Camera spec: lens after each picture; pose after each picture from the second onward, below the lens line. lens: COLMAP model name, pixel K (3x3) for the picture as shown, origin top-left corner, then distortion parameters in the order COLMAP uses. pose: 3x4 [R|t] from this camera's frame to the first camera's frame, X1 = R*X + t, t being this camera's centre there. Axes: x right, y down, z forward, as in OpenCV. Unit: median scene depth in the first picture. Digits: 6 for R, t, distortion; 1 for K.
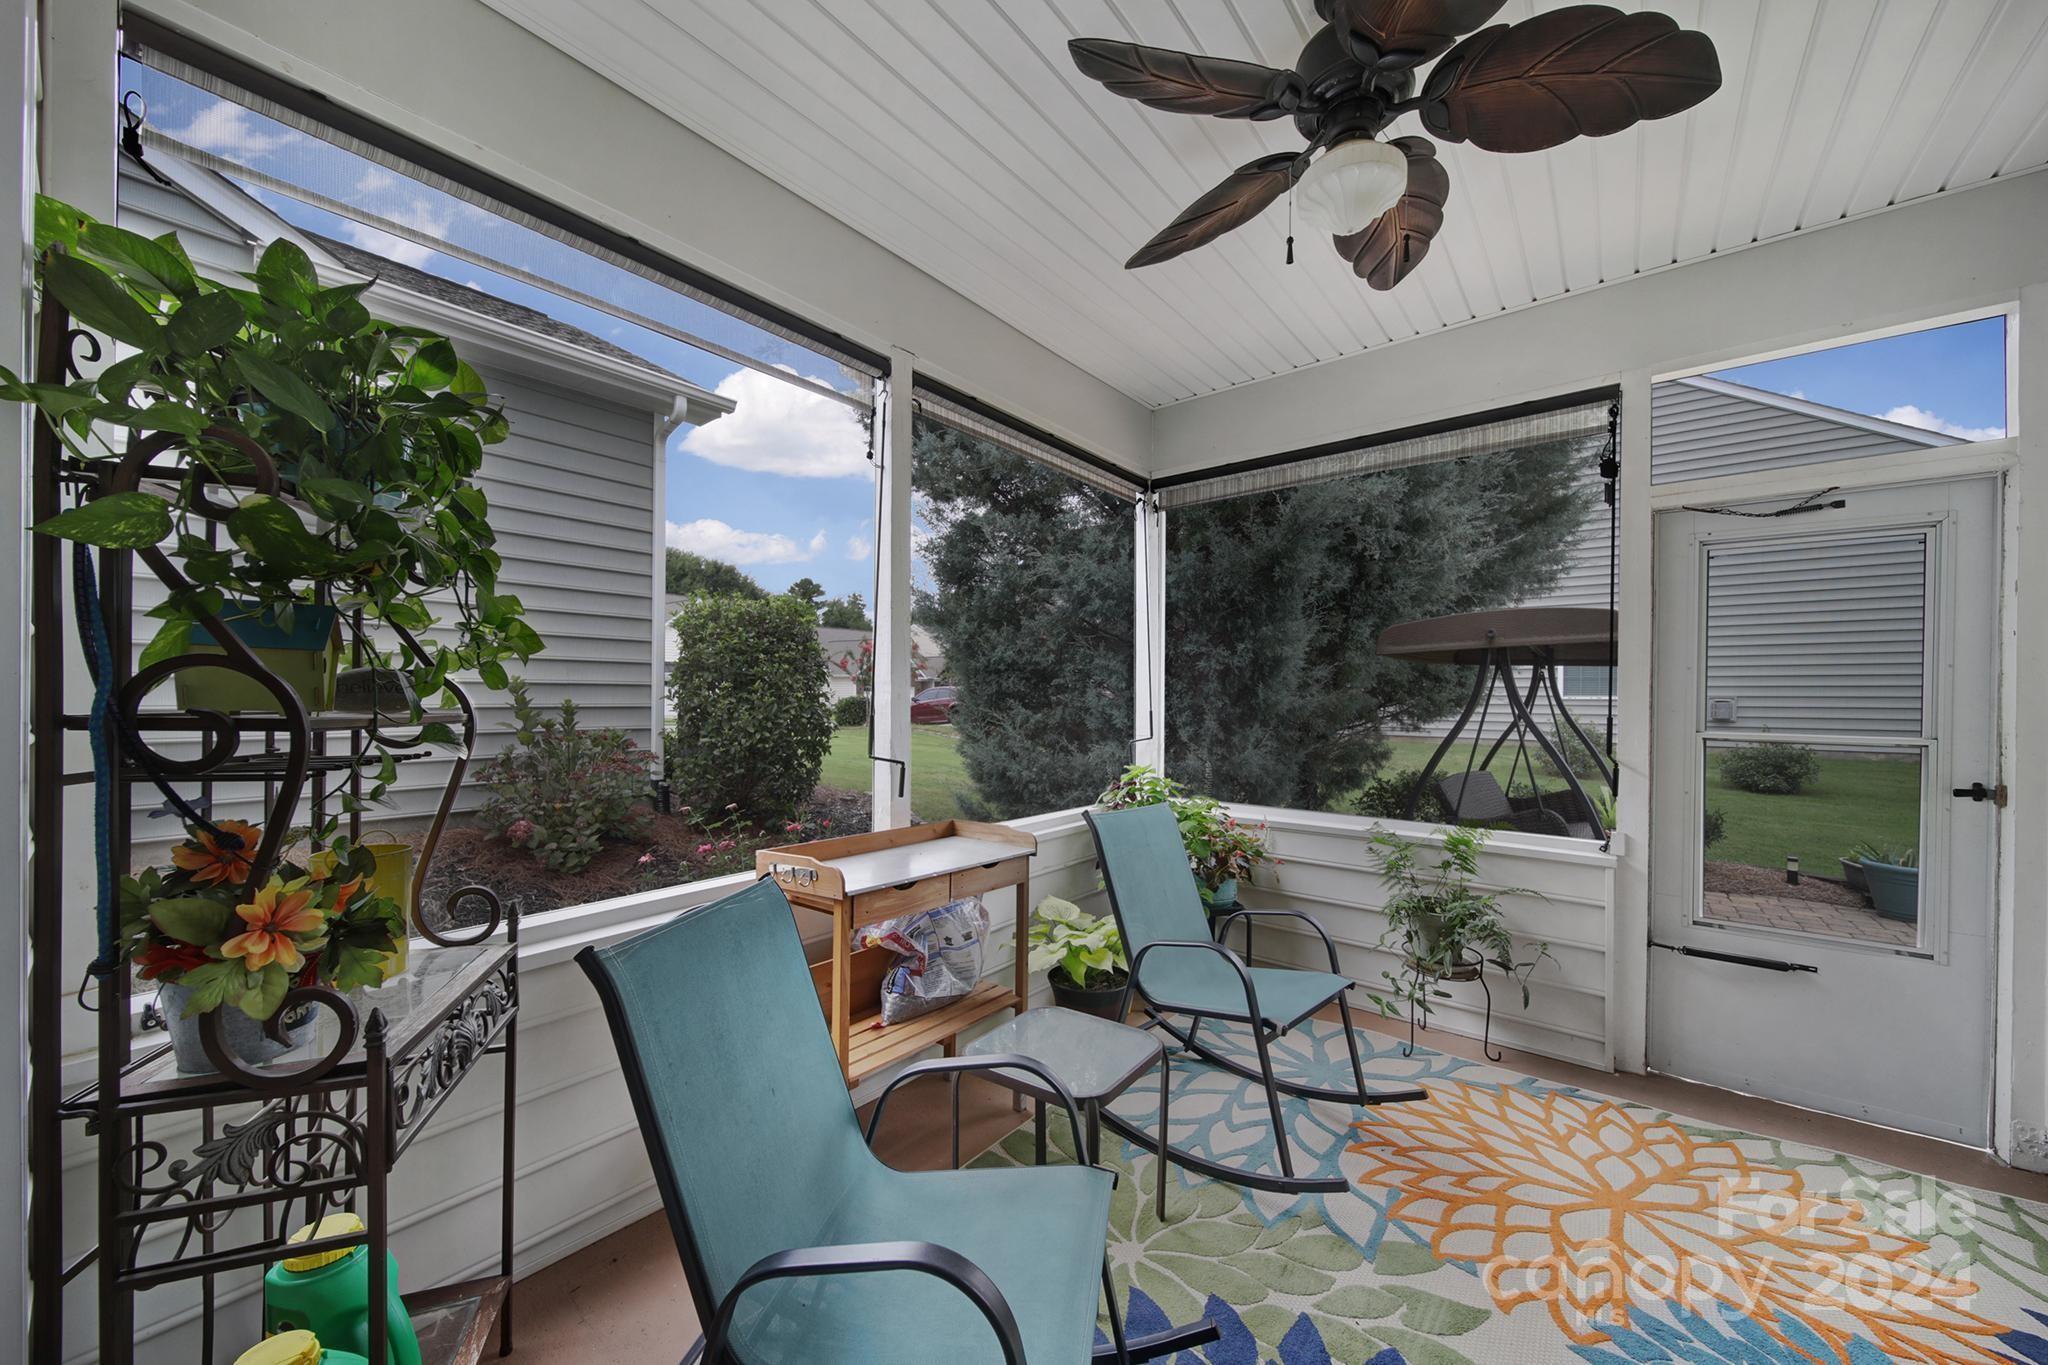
lens RADIAL K [[735.3, 0, 1025.8], [0, 735.3, 689.3], [0, 0, 1]] dist [-0.003294, -0.000256]
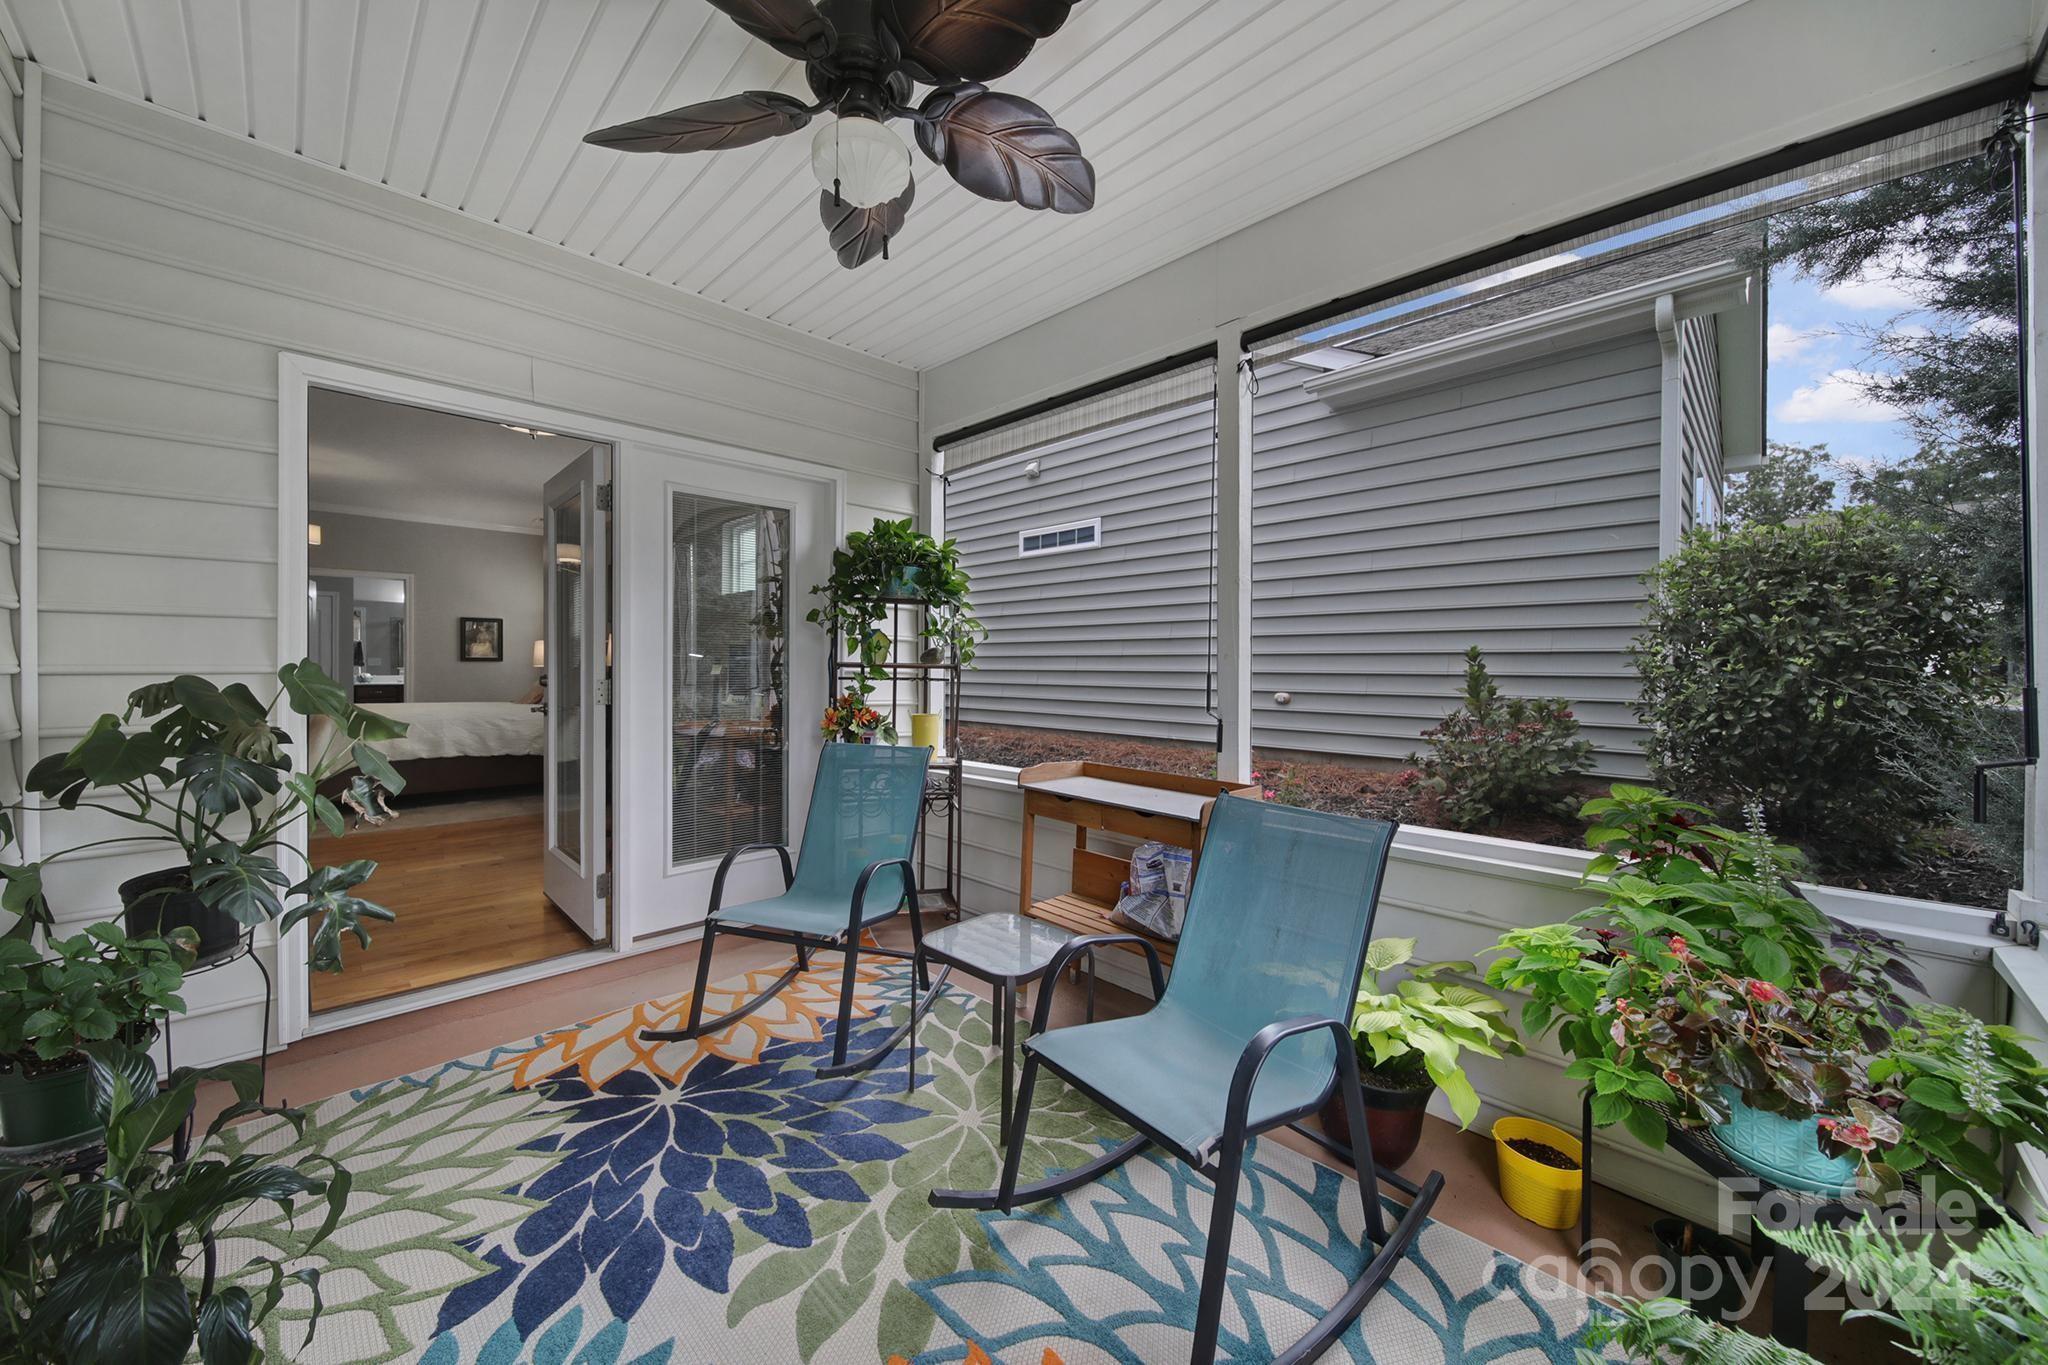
lens RADIAL K [[735.3, 0, 1025.8], [0, 735.3, 689.3], [0, 0, 1]] dist [-0.003294, -0.000256]
pose [[-0.098041, 0.021380, -0.994953, 0.493184], [0.001779, 0.999771, 0.021308, 0.014482], [0.995181, 0.000319, -0.098057, 0.456158]]
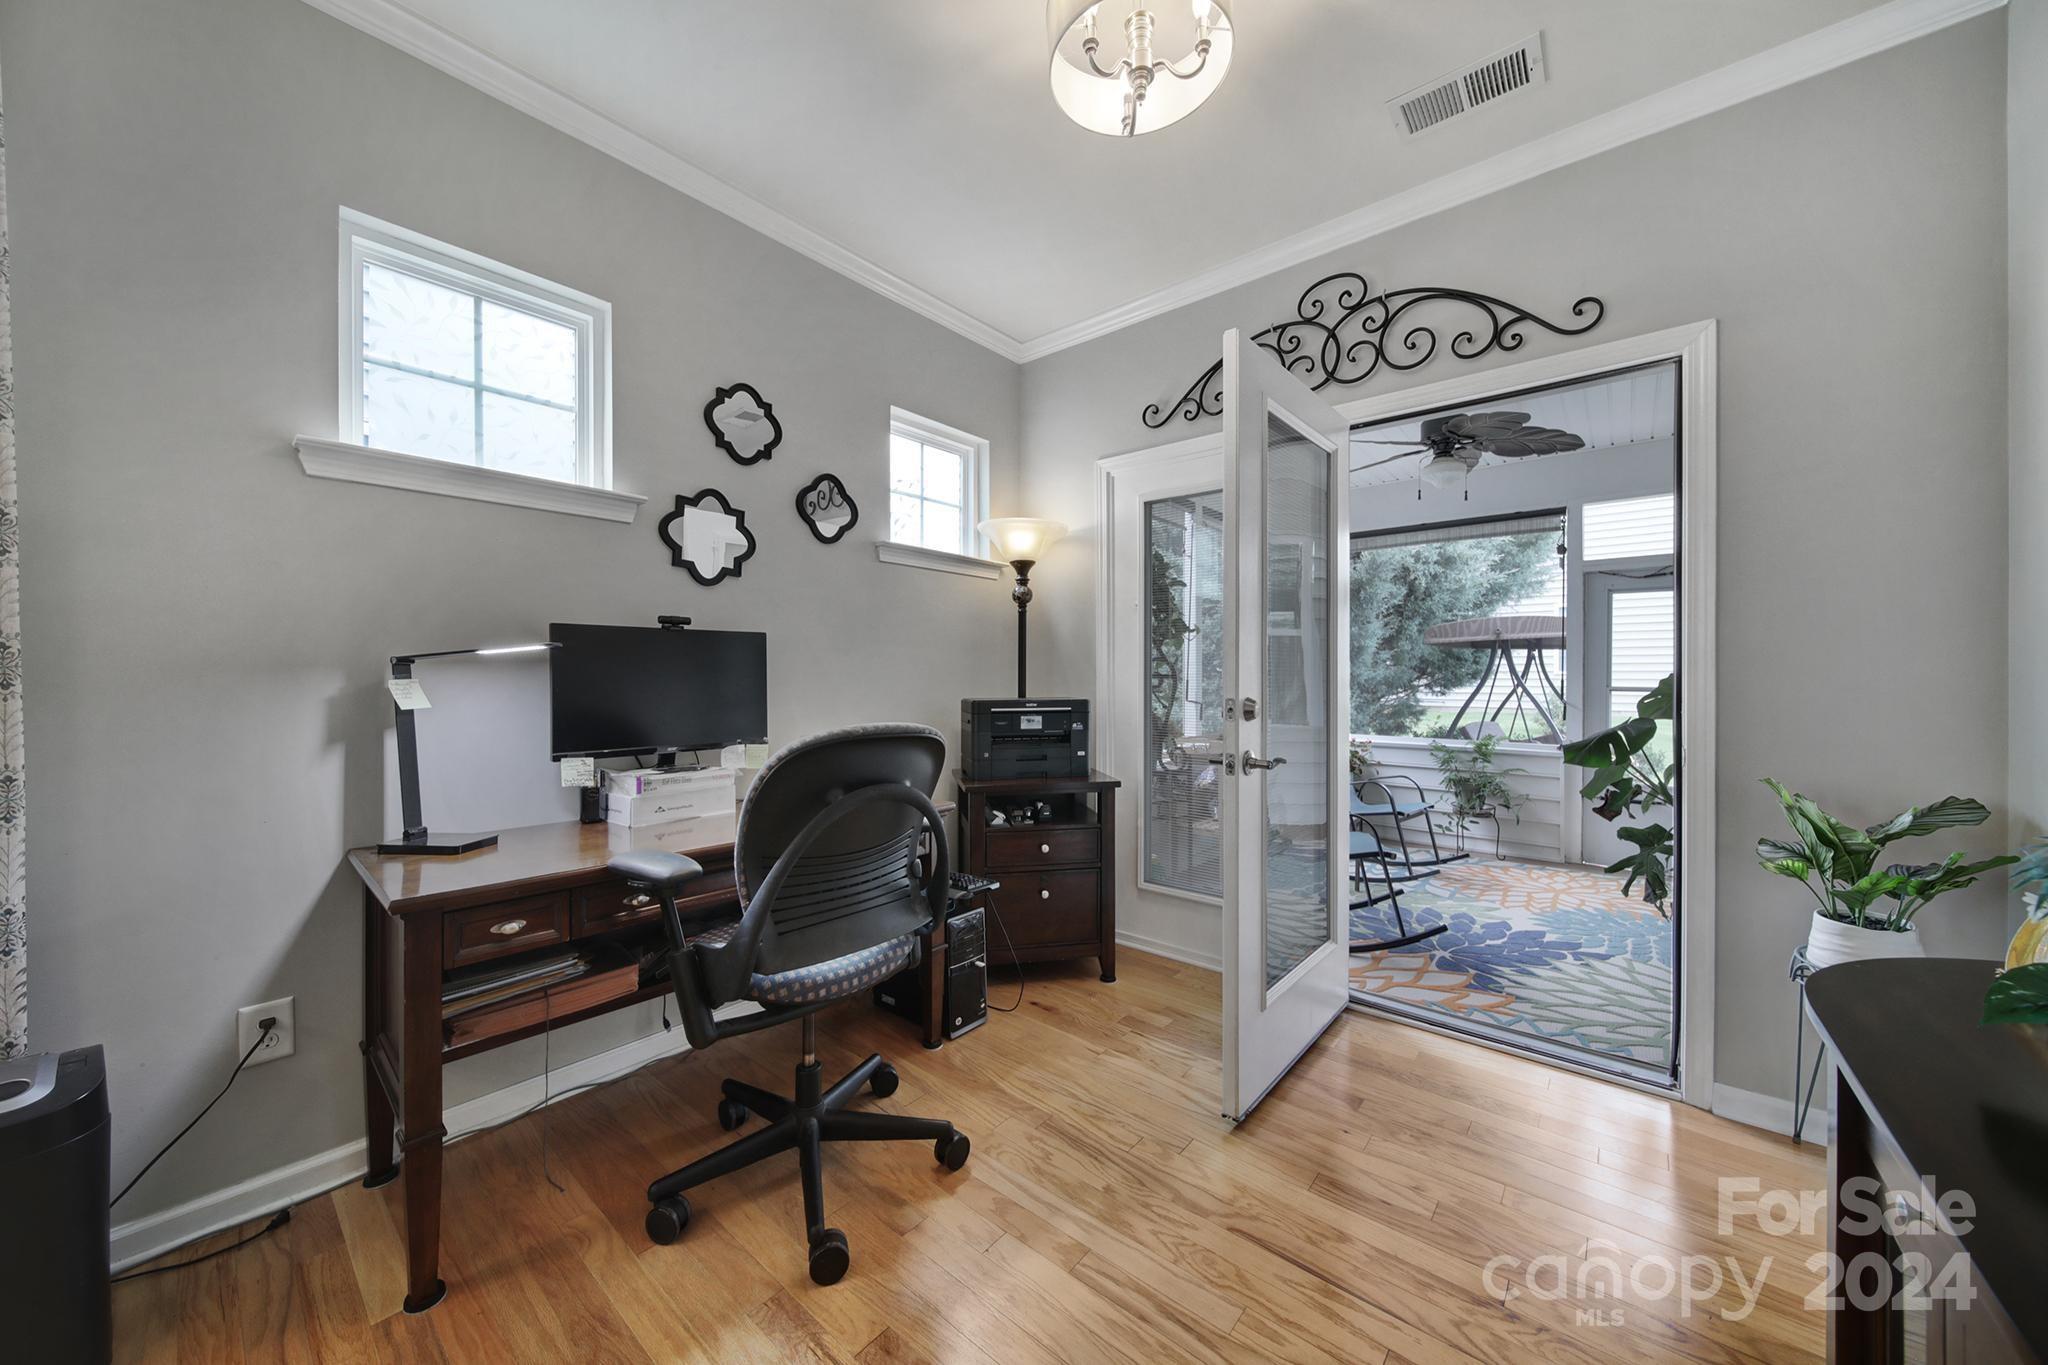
lens RADIAL K [[718.5, 0, 1014.1], [0, 718.5, 672.6], [0, 0, 1]] dist [0.000375, -0.002131]
pose [[0.999689, -0.004971, -0.024449, -0.340603], [0.005087, 0.999976, 0.004654, 0.002230], [0.024425, -0.004777, 0.999690, -0.525906]]
